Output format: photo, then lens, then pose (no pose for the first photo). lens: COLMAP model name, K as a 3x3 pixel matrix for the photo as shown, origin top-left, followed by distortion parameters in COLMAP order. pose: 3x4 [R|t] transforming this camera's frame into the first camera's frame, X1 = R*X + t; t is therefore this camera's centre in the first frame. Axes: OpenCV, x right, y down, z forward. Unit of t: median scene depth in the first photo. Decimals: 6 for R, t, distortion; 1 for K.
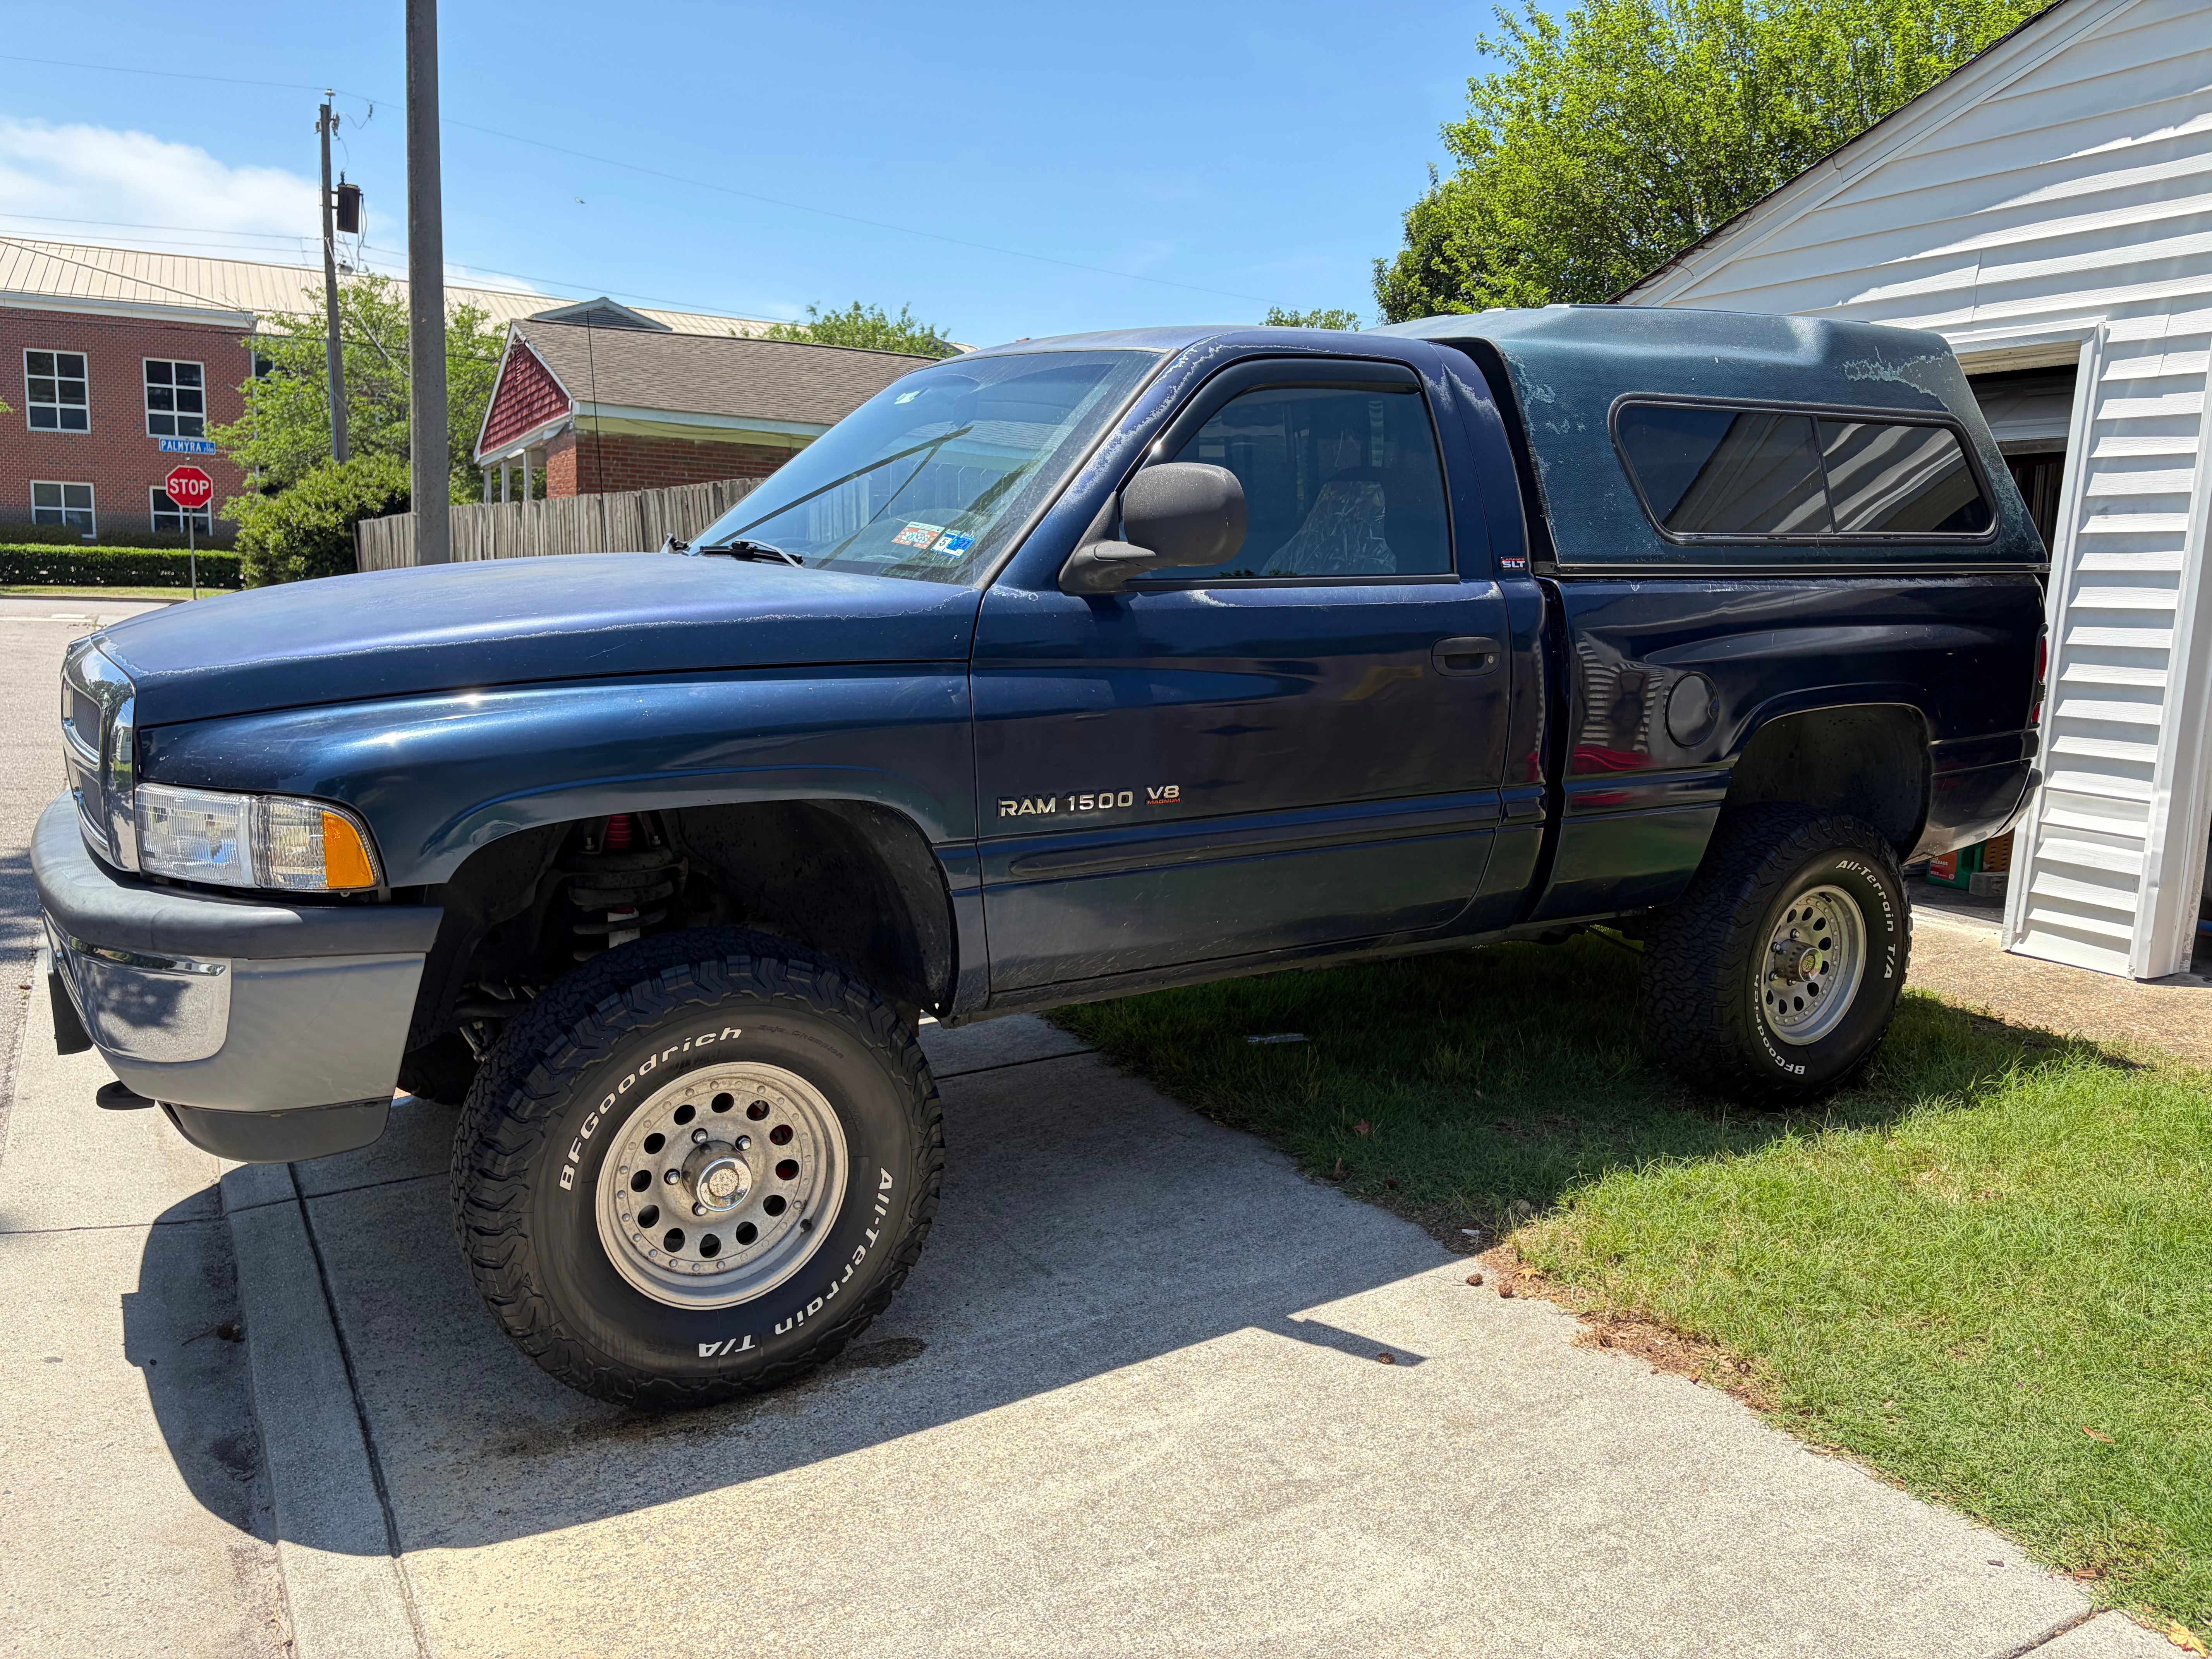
lens RADIAL K [[1647.9, 0, 1040.2], [0, 1647.9, 805.4], [0, 0, 1]] dist [0.010350, -0.008150]
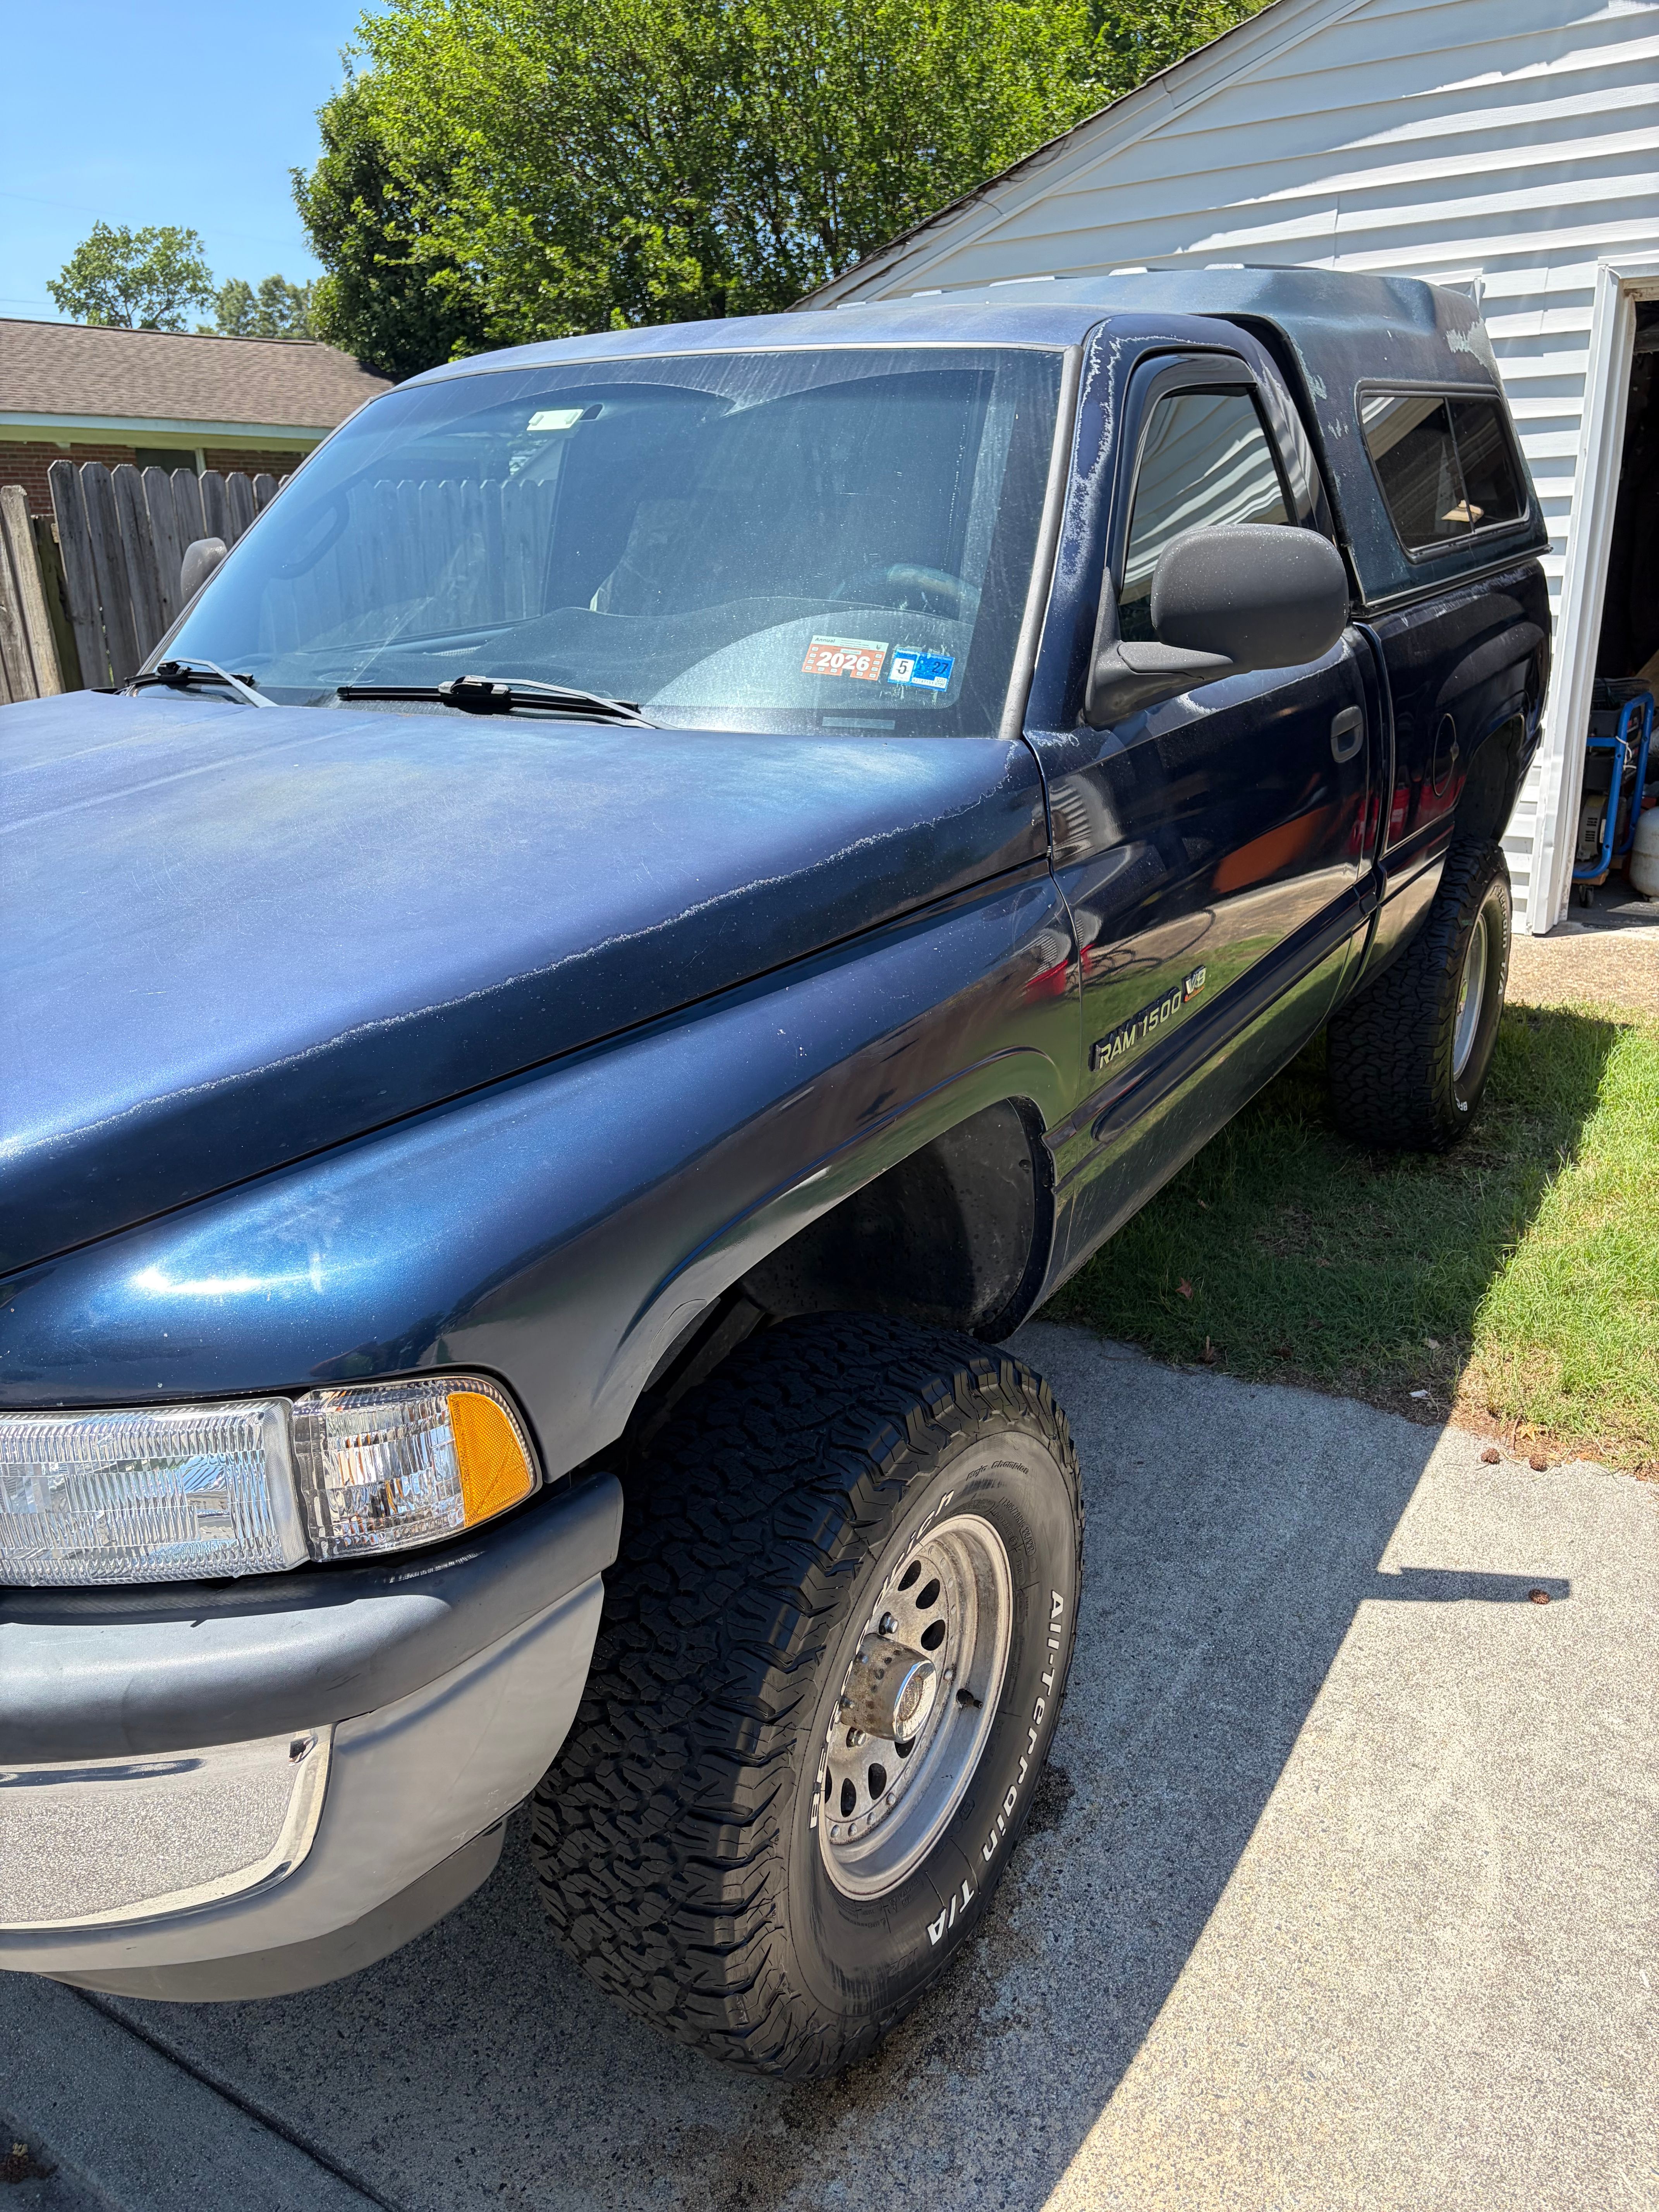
lens RADIAL K [[1695.7, 0, 792.0], [0, 1695.7, 1096.2], [0, 0, 1]] dist [0.034208, -0.041551]
pose [[0.883279, -0.204072, 0.422104, -0.415650], [0.125765, 0.970437, 0.206000, -0.136359], [-0.451664, -0.128870, 0.882832, 0.386482]]
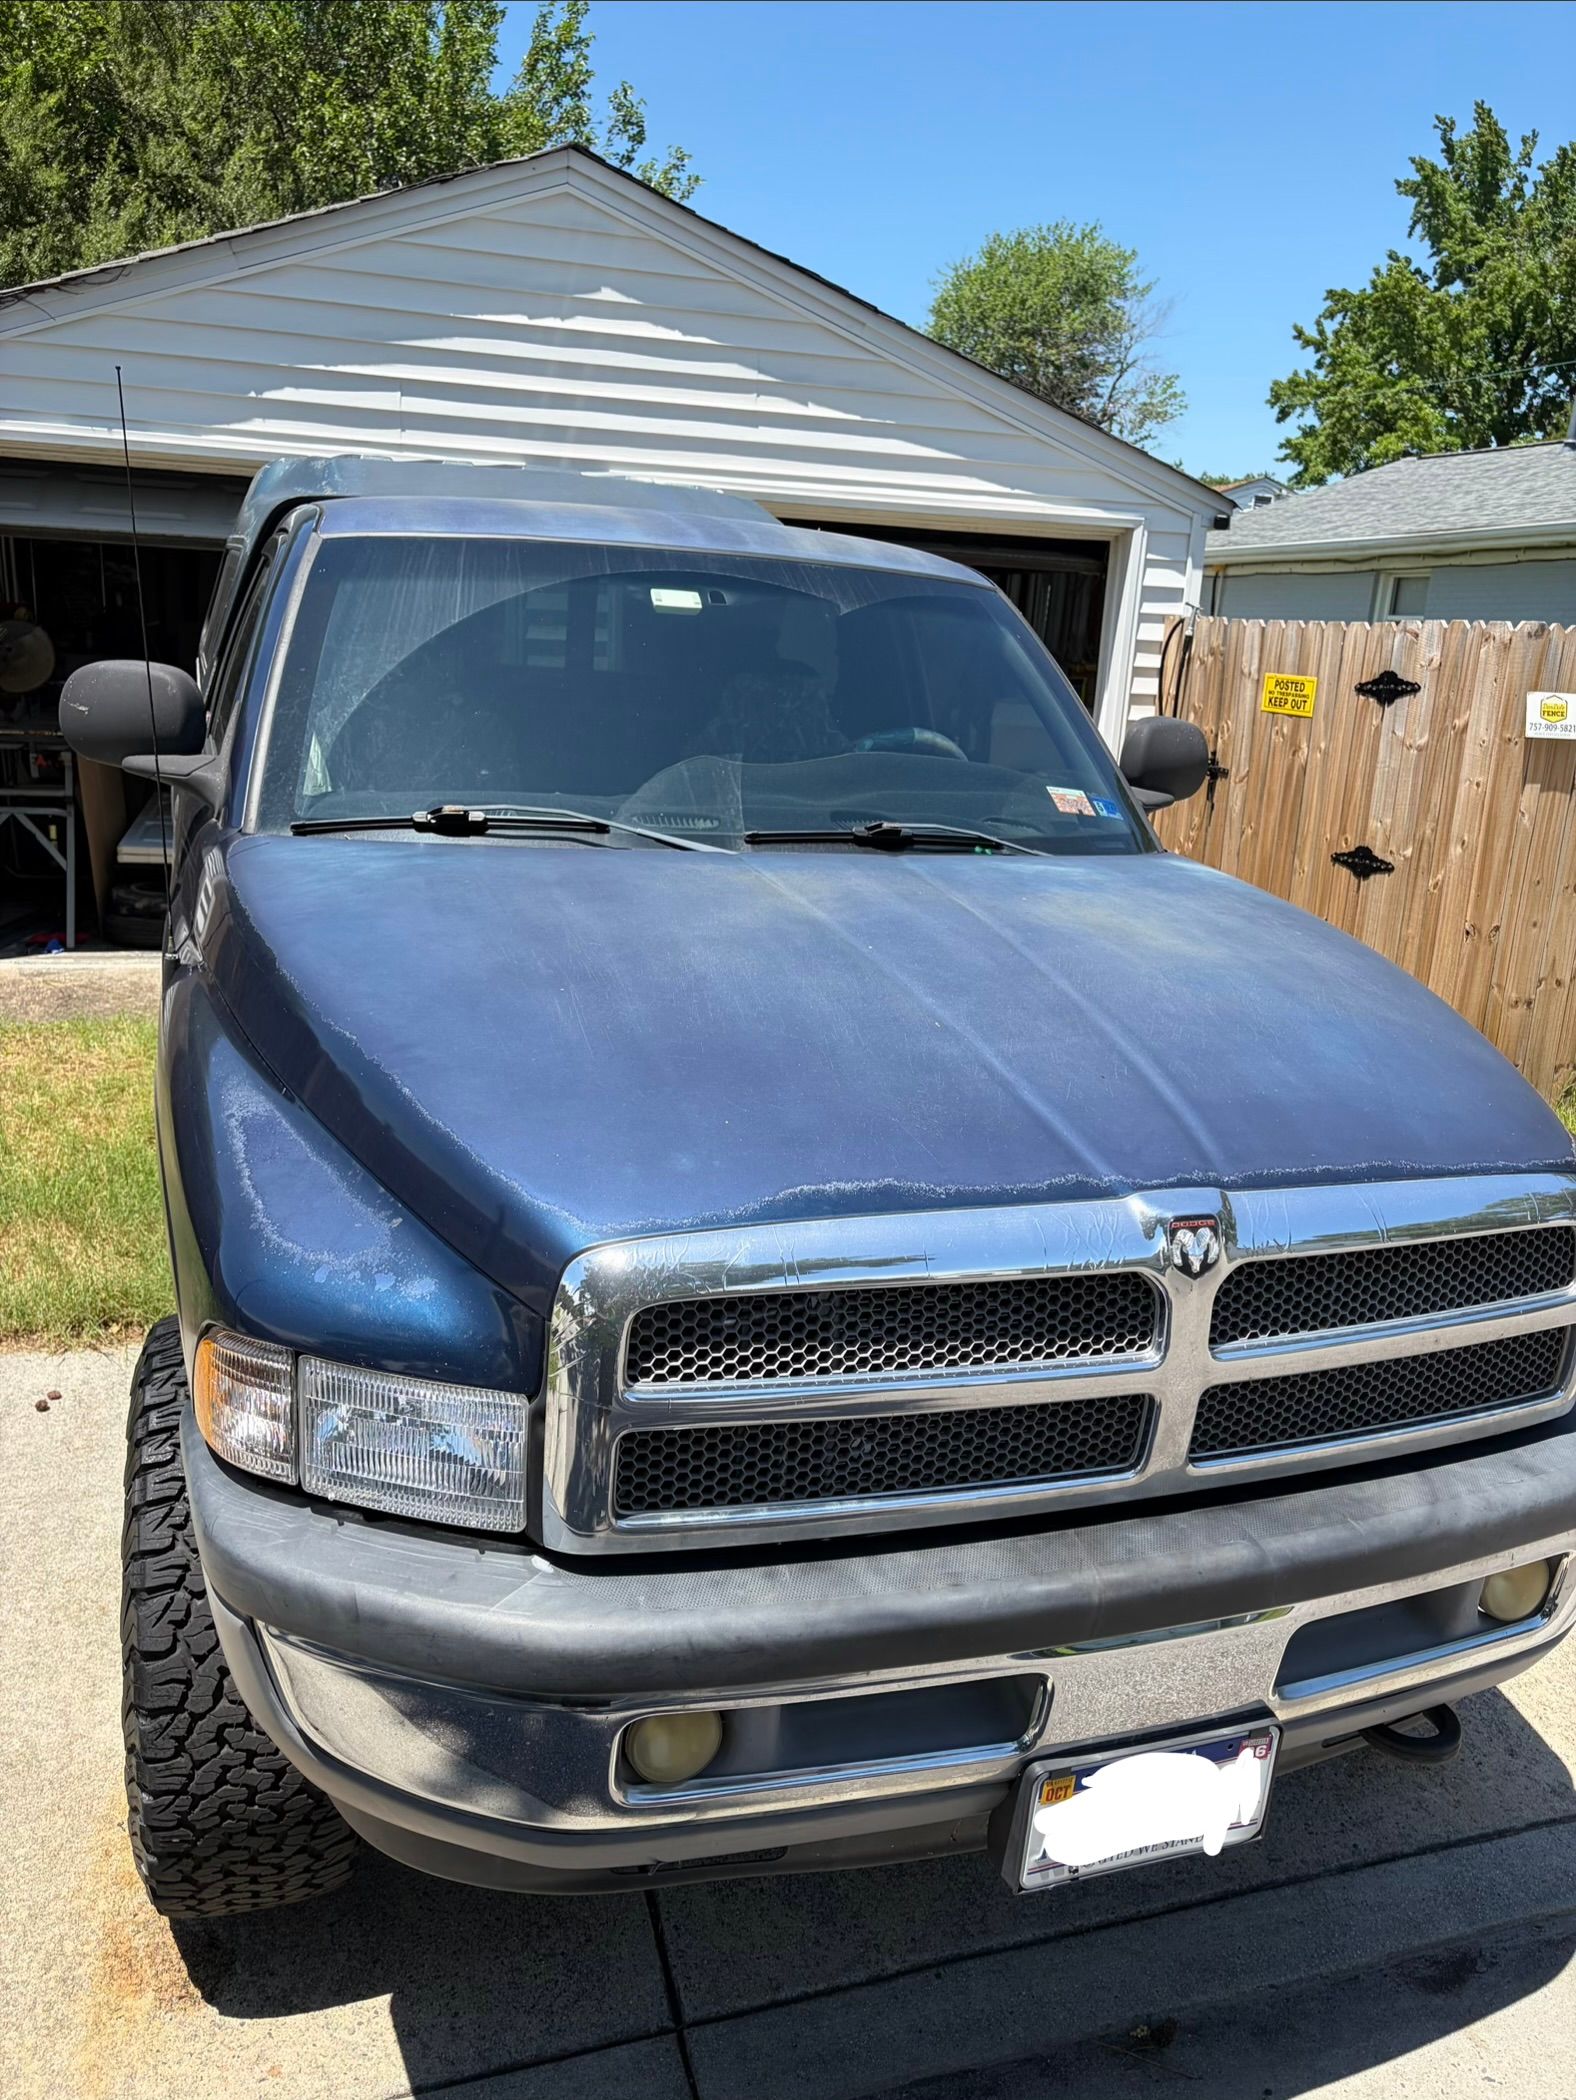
lens RADIAL K [[1620.0, 0, 793.8], [0, 1620.0, 1054.5], [0, 0, 1]] dist [0.023307, -0.005716]
pose [[0.175660, -0.273780, 0.945615, -1.049486], [0.089609, 0.961010, 0.261592, -0.286549], [-0.980364, 0.038784, 0.193344, 0.980163]]
